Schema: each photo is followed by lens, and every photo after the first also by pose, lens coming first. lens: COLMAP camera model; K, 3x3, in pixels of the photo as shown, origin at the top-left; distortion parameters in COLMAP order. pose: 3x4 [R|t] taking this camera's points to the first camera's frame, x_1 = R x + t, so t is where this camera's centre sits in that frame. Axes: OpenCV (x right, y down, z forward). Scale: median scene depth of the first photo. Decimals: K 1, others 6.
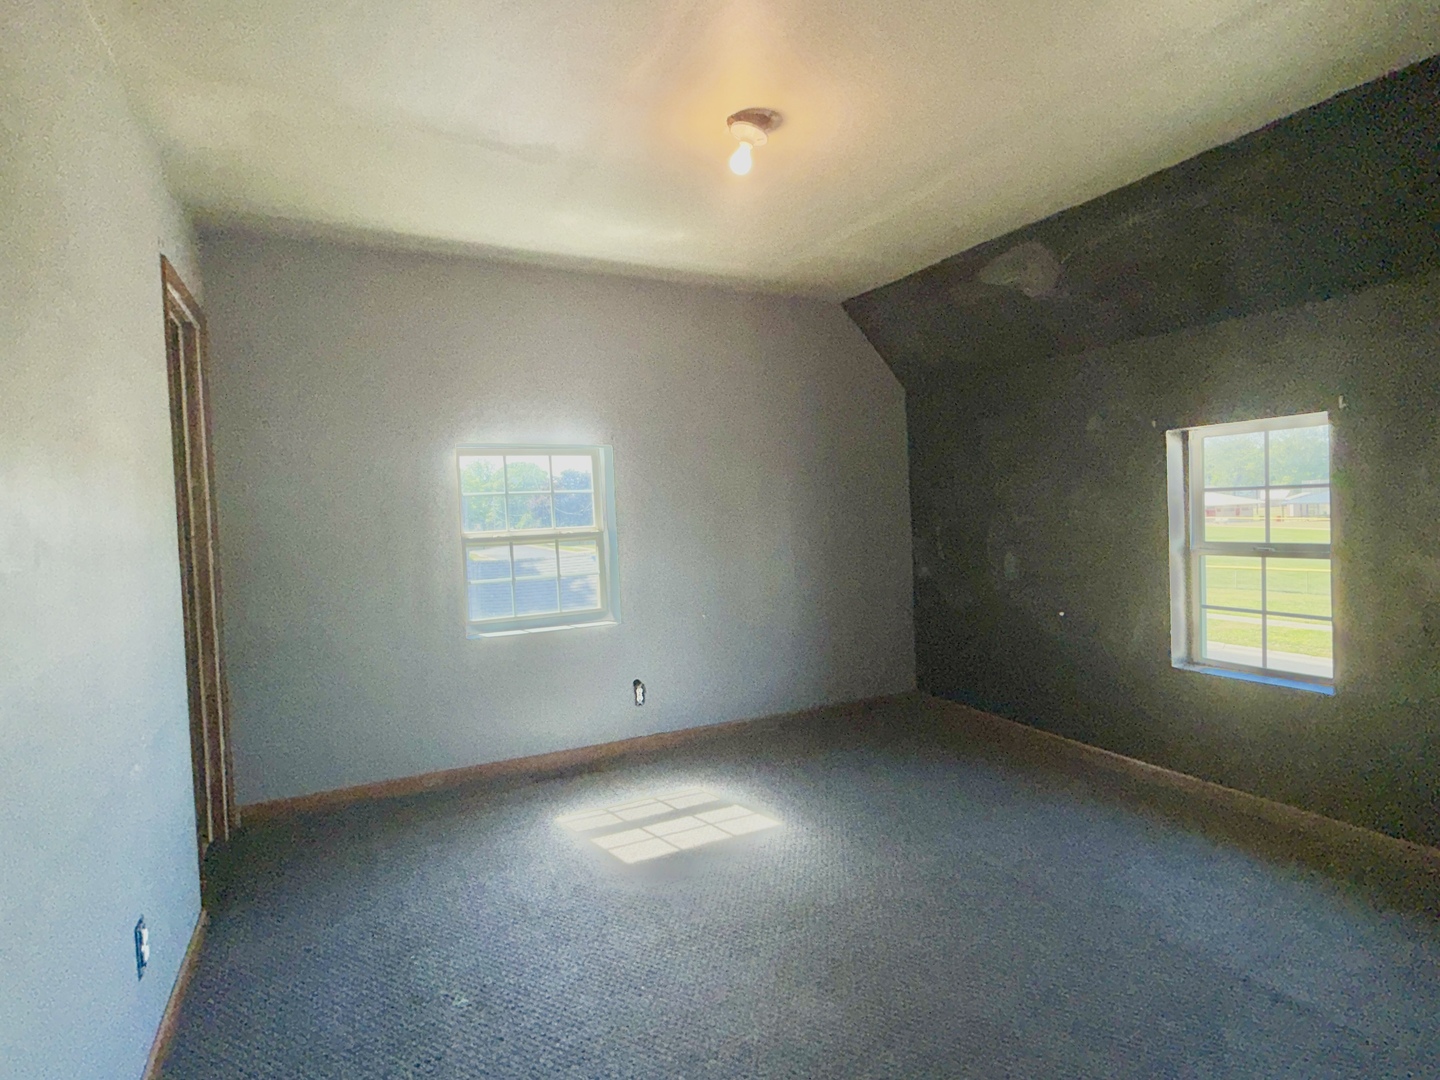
lens RADIAL K [[754.1, 0, 721.9], [0, 754.1, 539.0], [0, 0, 1]] dist [0.007810, 0.000844]
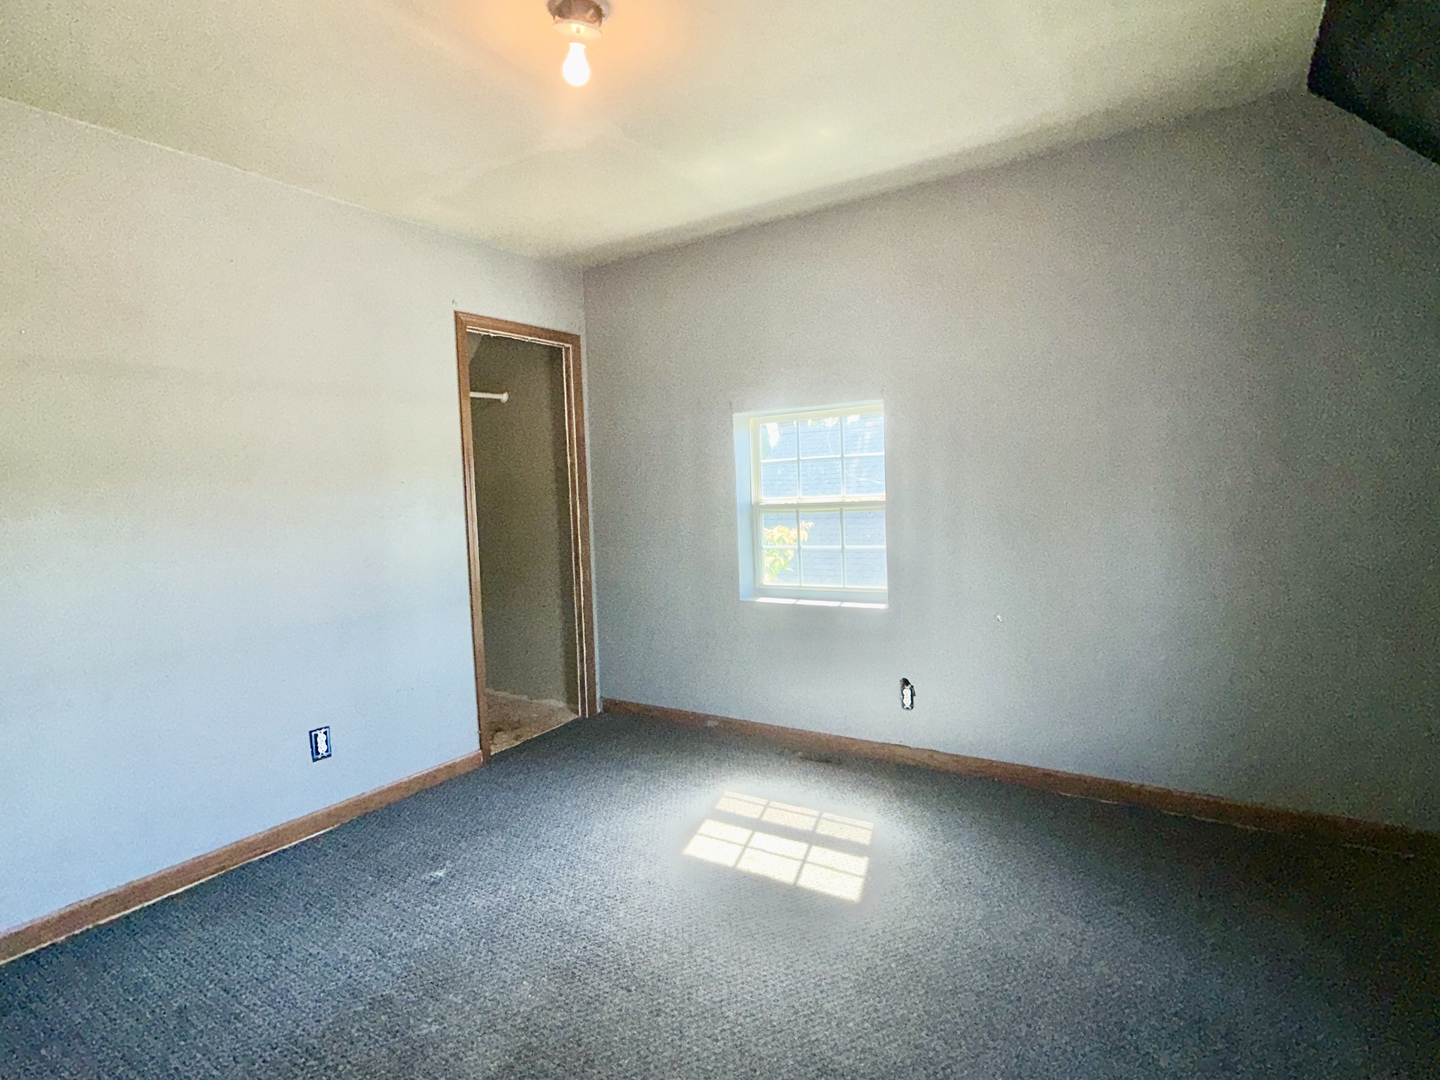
lens RADIAL K [[754.1, 0, 722.8], [0, 754.1, 537.2], [0, 0, 1]] dist [0.007810, 0.000844]
pose [[0.511888, 0.071182, -0.856098, 0.596186], [-0.014521, 0.997136, 0.074226, -0.036031], [0.858929, -0.025564, 0.511456, 0.485170]]
